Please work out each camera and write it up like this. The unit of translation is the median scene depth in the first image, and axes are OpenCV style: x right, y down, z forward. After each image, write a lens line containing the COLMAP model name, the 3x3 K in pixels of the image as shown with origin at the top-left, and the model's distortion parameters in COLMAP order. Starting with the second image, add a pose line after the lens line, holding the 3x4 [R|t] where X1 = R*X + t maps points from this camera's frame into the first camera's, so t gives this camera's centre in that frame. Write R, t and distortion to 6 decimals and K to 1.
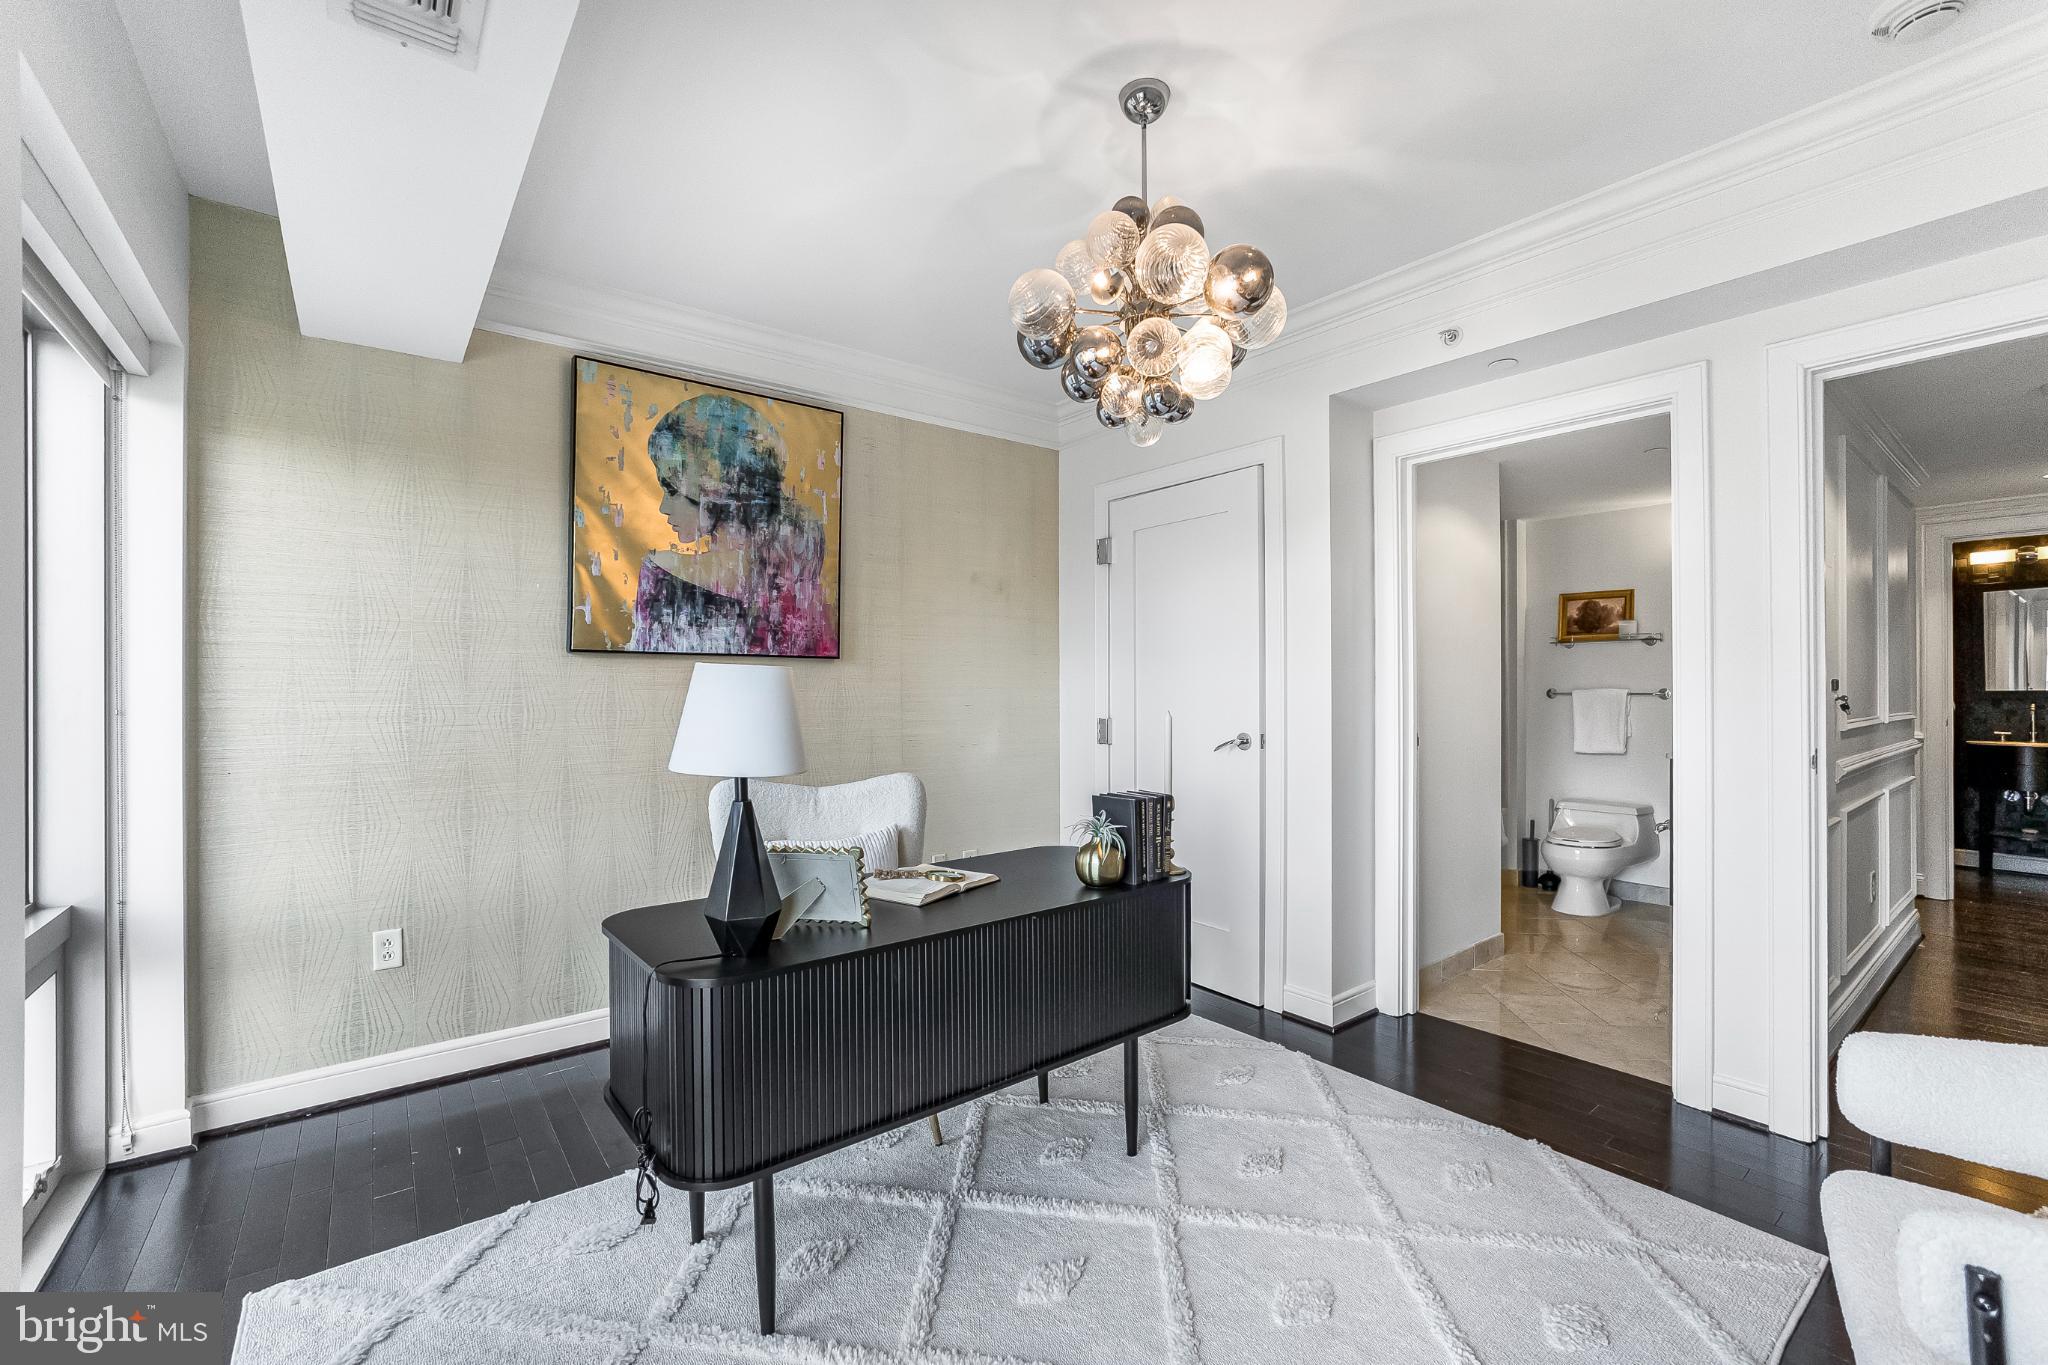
lens RADIAL K [[886.6, 0, 1024.0], [0, 886.6, 682.5], [0, 0, 1]] dist [0.000537, 0.000018]
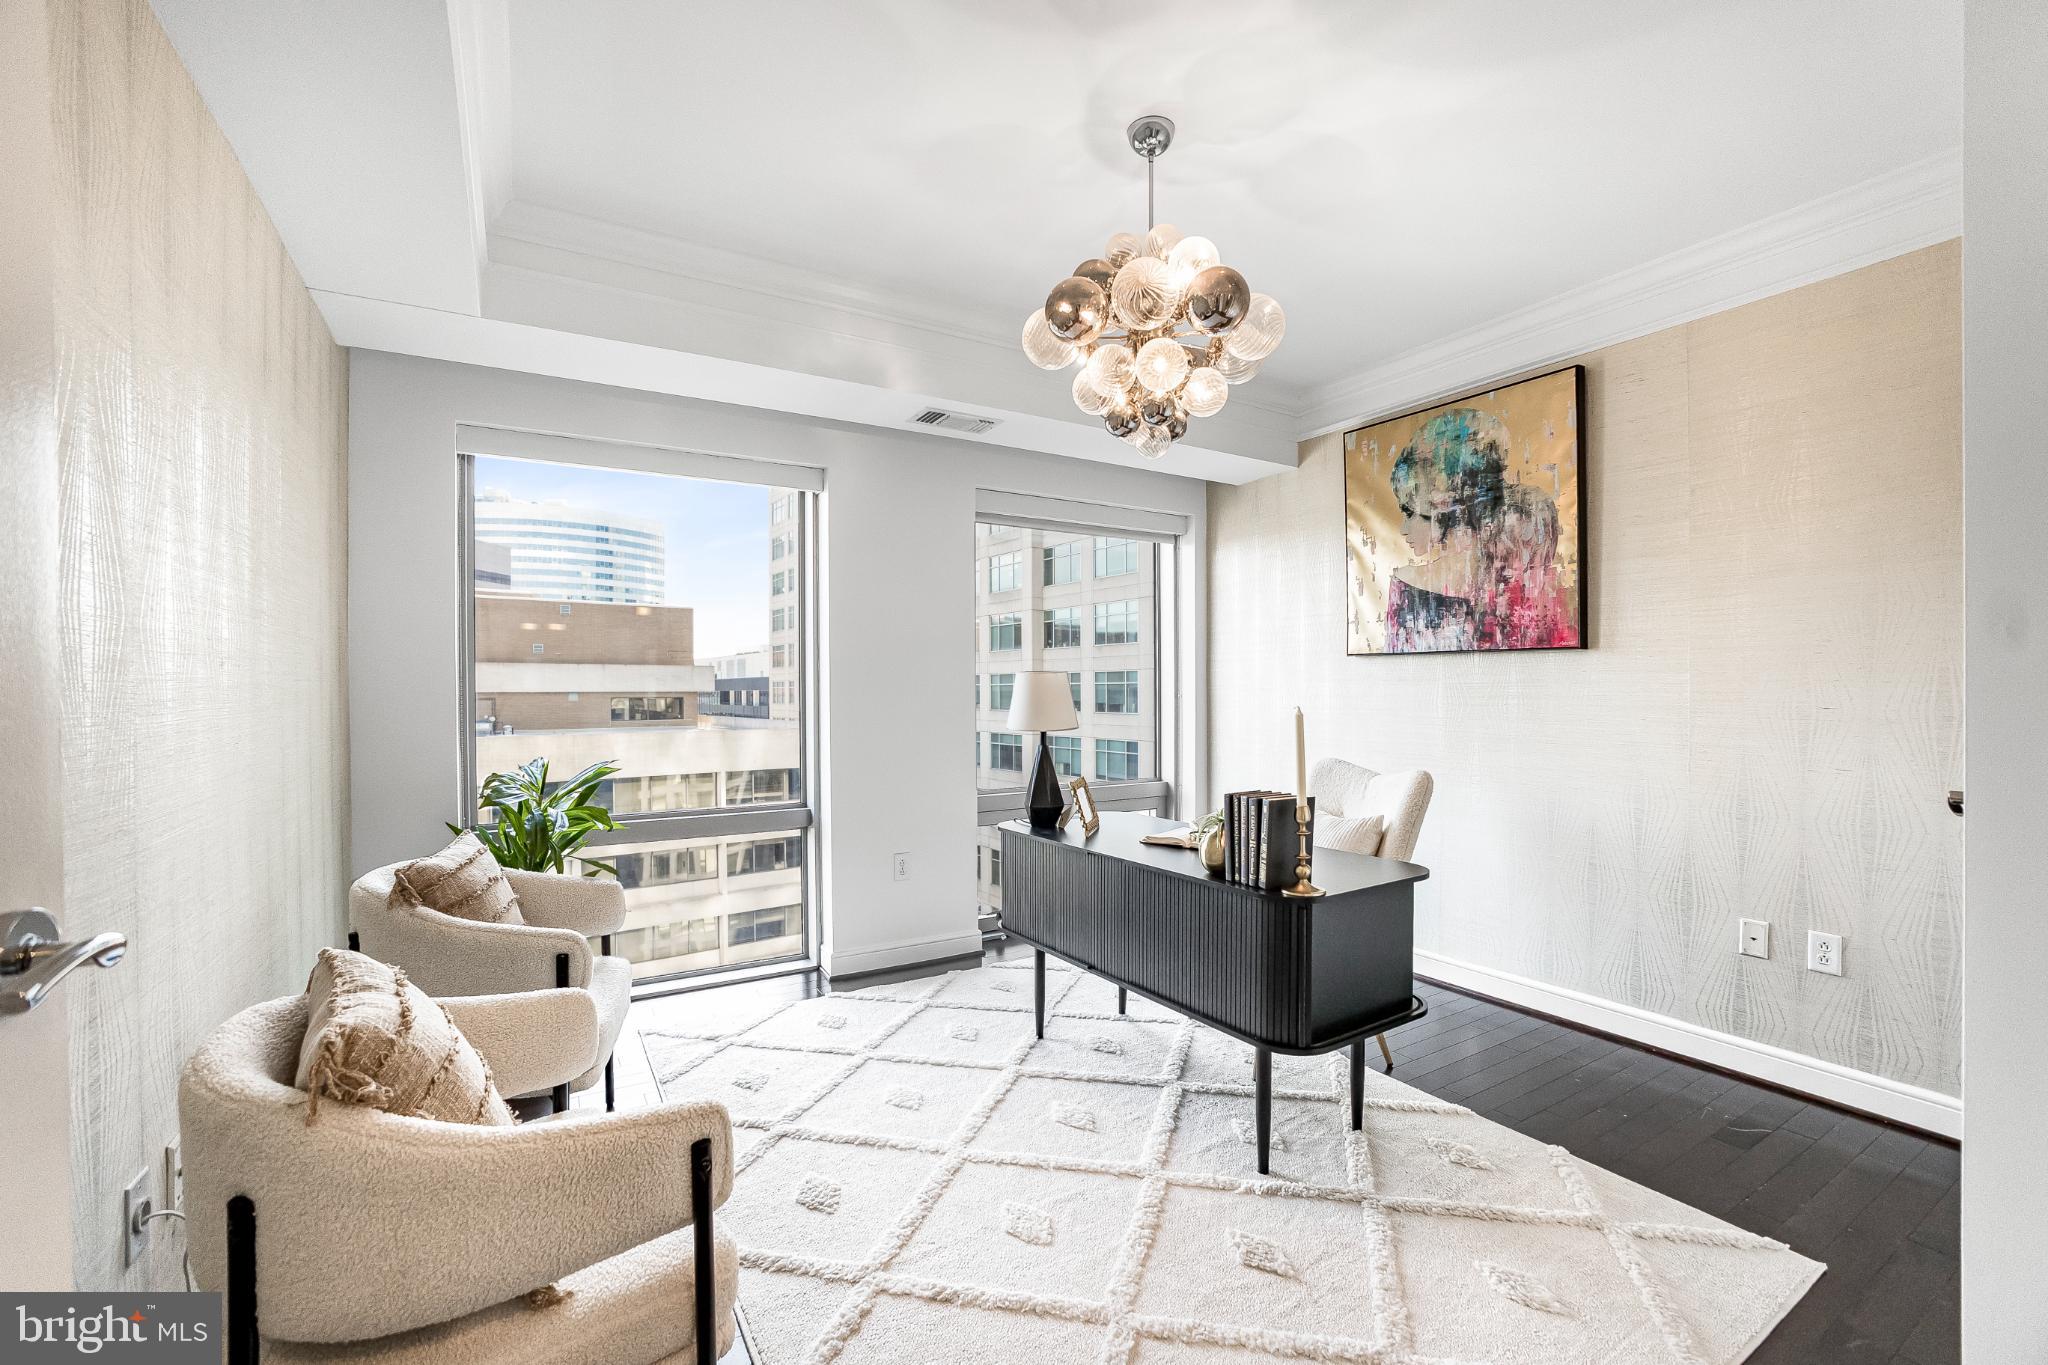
lens RADIAL K [[886.6, 0, 1024.0], [0, 886.6, 682.5], [0, 0, 1]] dist [0.000537, 0.000018]
pose [[-0.114774, -0.000492, -0.993392, 0.775115], [0.012796, 0.999916, -0.001974, 0.001117], [0.993309, -0.012938, -0.114758, 0.599066]]
